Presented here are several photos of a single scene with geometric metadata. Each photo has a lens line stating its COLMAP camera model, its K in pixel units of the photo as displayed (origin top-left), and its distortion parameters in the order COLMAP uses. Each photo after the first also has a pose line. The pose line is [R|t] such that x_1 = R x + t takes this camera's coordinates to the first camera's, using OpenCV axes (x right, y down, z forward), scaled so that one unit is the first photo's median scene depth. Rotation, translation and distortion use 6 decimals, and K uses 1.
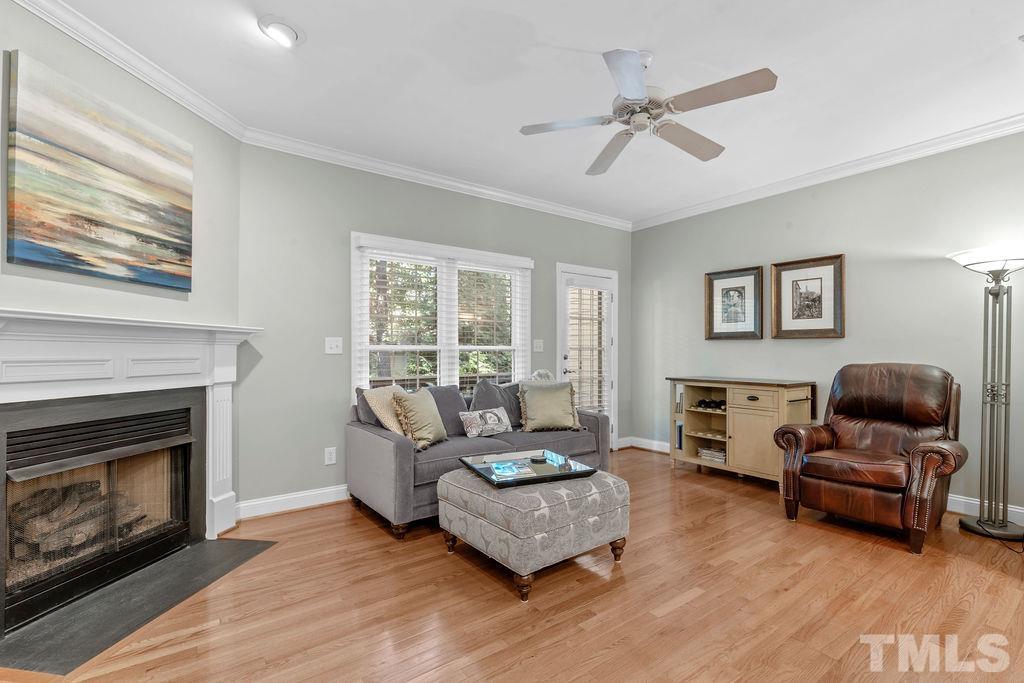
lens RADIAL K [[466.1, 0, 508.8], [0, 466.1, 350.3], [0, 0, 1]] dist [-0.001578, 0.000044]
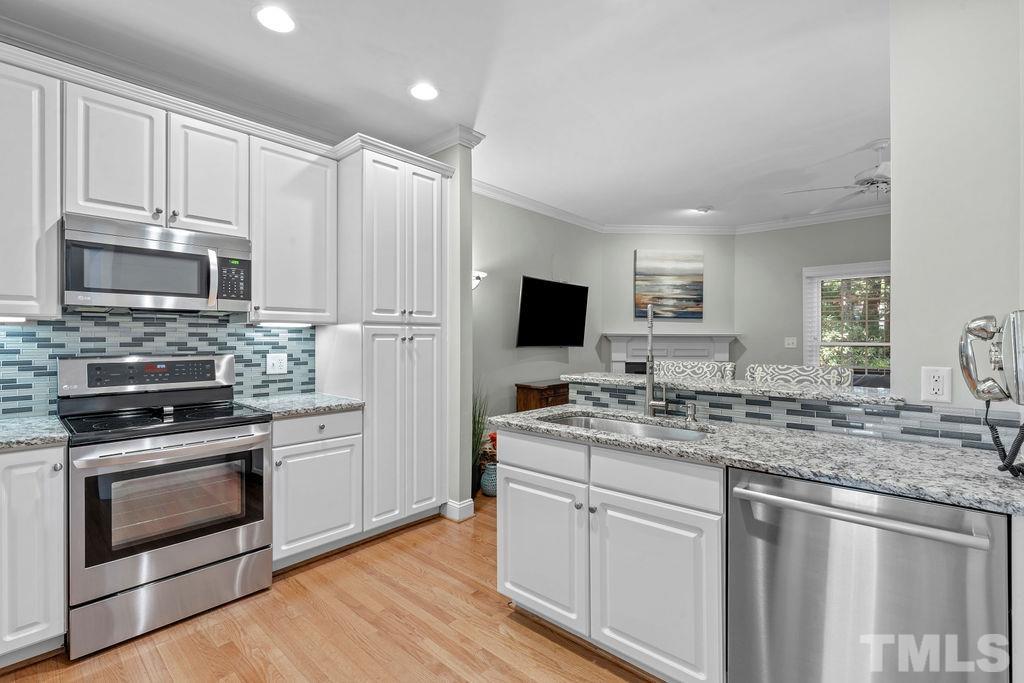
lens RADIAL K [[473.9, 0, 502.2], [0, 473.9, 334.7], [0, 0, 1]] dist [-0.003438, -0.000516]
pose [[0.205604, -0.007354, -0.978608, 1.395759], [0.000003, 0.999972, -0.007514, -0.036106], [0.978635, 0.001542, 0.205598, -0.401482]]
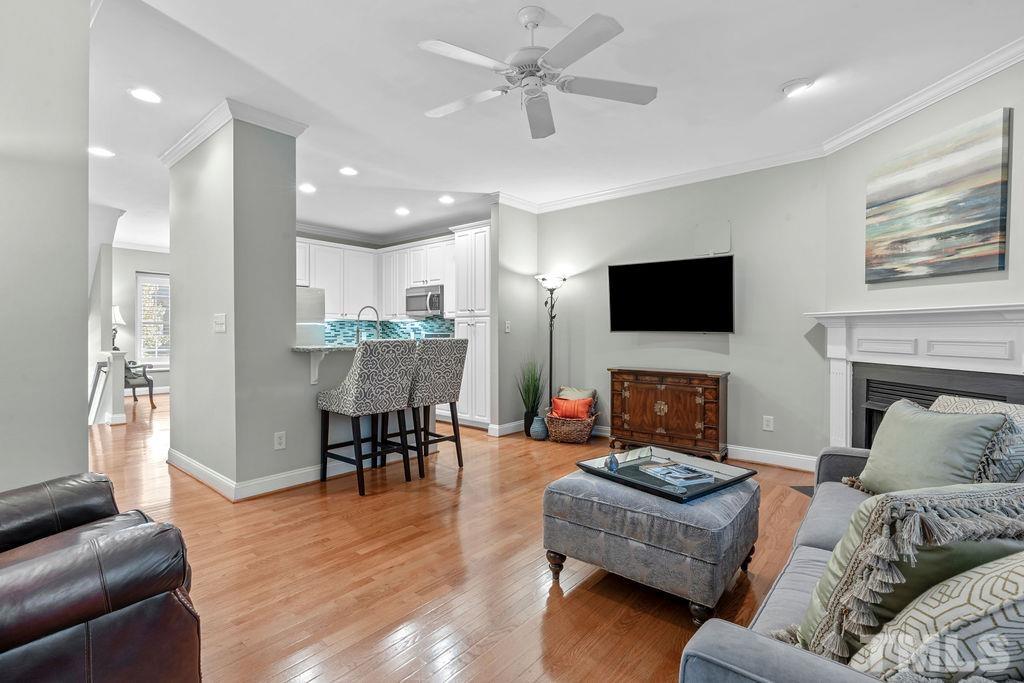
lens RADIAL K [[473.9, 0, 502.2], [0, 473.9, 334.7], [0, 0, 1]] dist [-0.003438, -0.000516]
pose [[-0.974181, -0.004355, -0.225726, 0.520470], [-0.004995, 0.999985, 0.002268, 0.006229], [0.225713, 0.003337, -0.974188, 1.823514]]
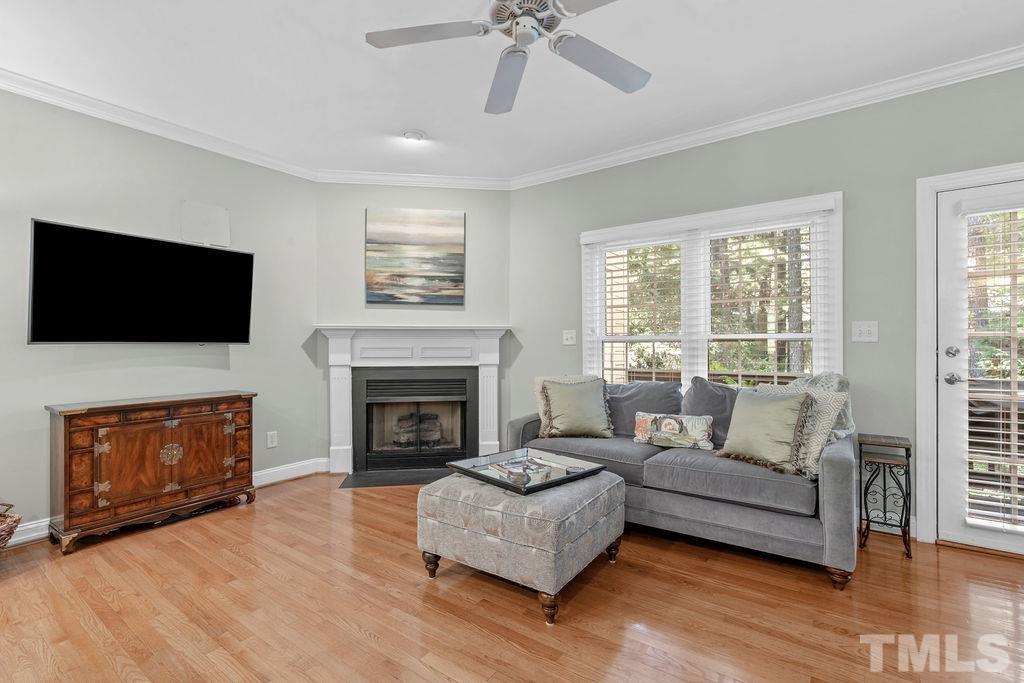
lens RADIAL K [[469.6, 0, 505.3], [0, 469.6, 339.8], [0, 0, 1]] dist [-0.004415, -0.000193]
pose [[0.304486, -0.007375, -0.952488, 0.936178], [0.006999, 0.999960, -0.005505, 0.001333], [0.952491, -0.004990, 0.304525, 0.706034]]
